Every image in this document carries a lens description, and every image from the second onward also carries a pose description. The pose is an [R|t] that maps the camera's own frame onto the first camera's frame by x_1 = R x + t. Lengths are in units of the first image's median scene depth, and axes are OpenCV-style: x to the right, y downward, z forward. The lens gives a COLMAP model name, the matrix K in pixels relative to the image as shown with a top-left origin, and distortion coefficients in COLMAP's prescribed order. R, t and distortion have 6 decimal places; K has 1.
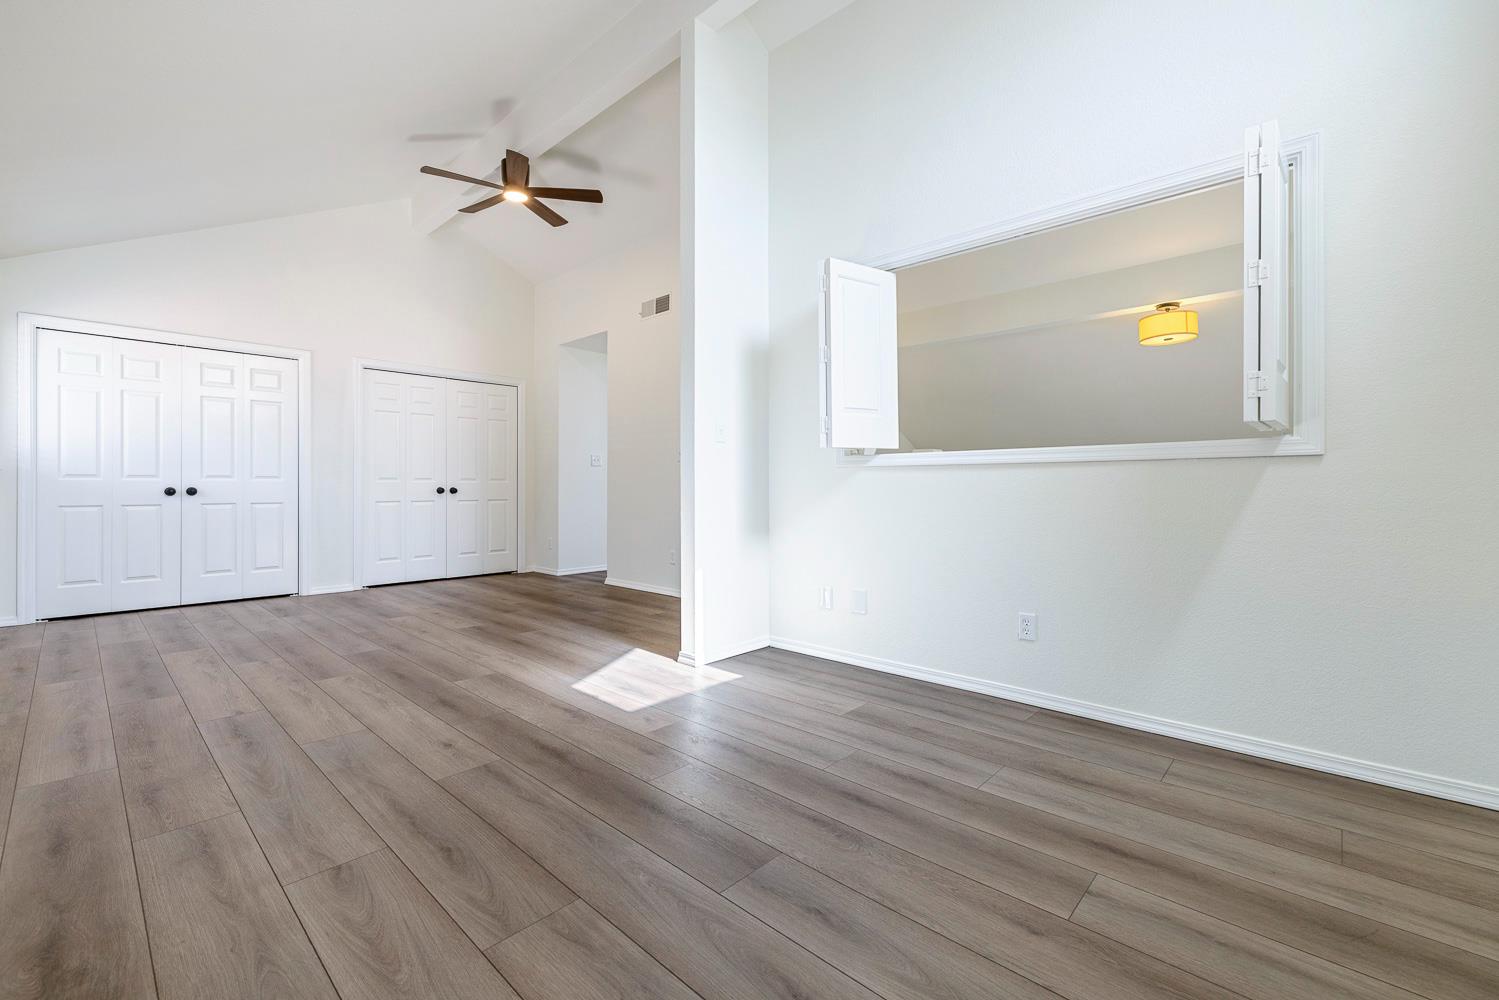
lens RADIAL K [[647.0, 0, 748.1], [0, 647.0, 499.0], [0, 0, 1]] dist [0.002345, 0.000085]
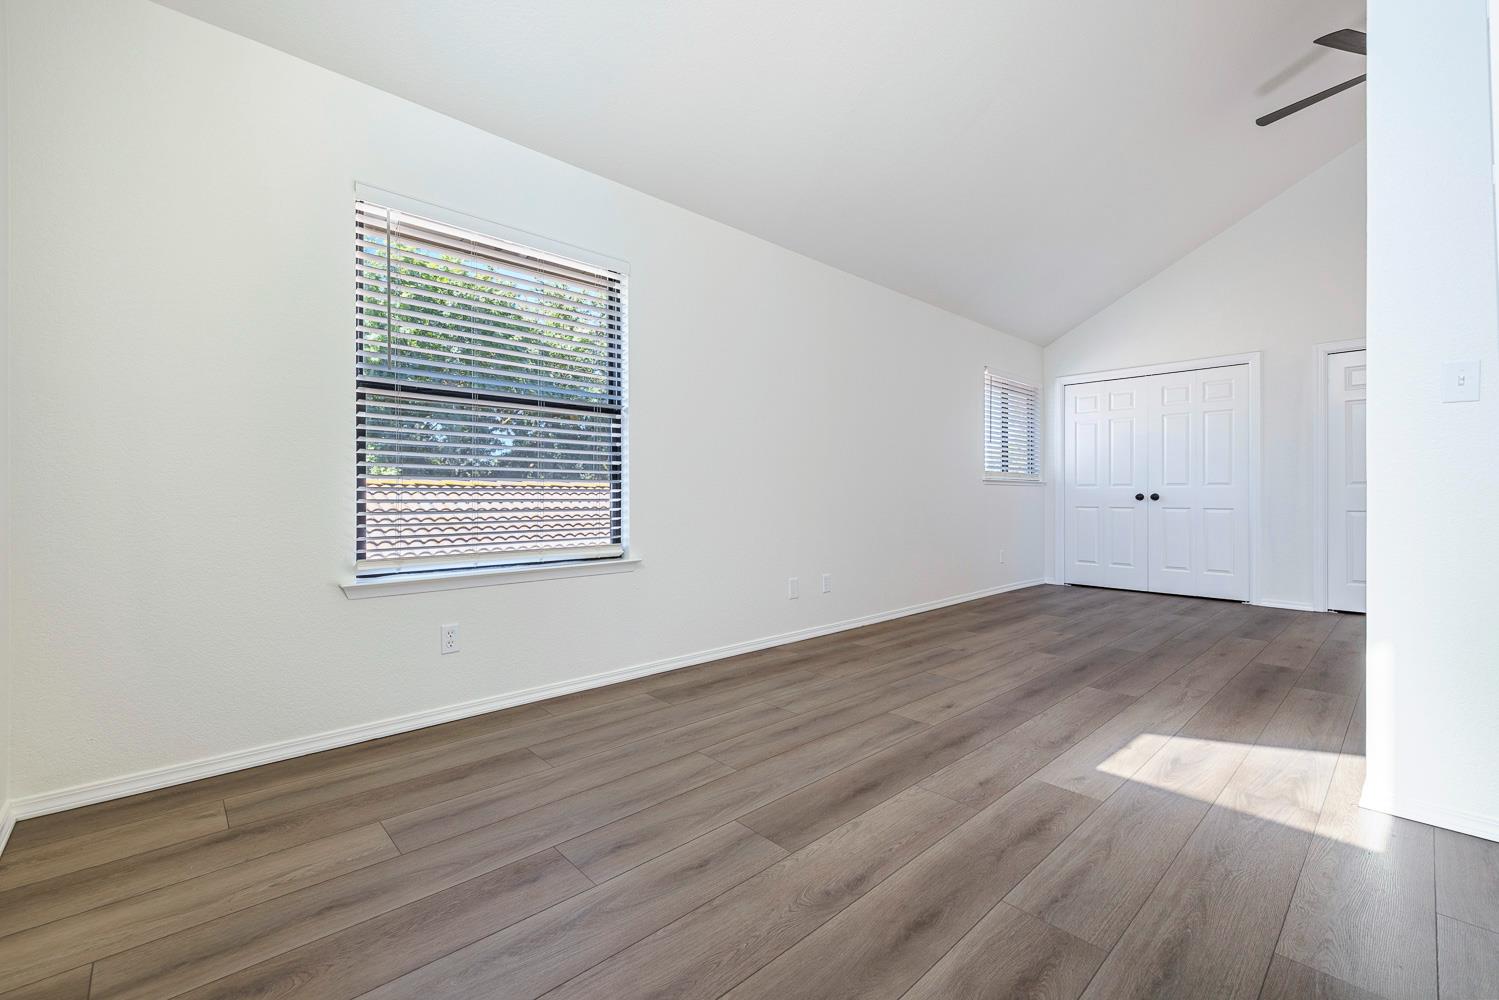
lens RADIAL K [[647.0, 0, 748.1], [0, 647.0, 499.0], [0, 0, 1]] dist [0.002345, 0.000085]
pose [[-0.104441, 0.005016, -0.994518, 0.699900], [-0.014271, 0.999877, 0.006542, -0.008032], [0.994429, 0.014876, -0.104356, 0.677411]]
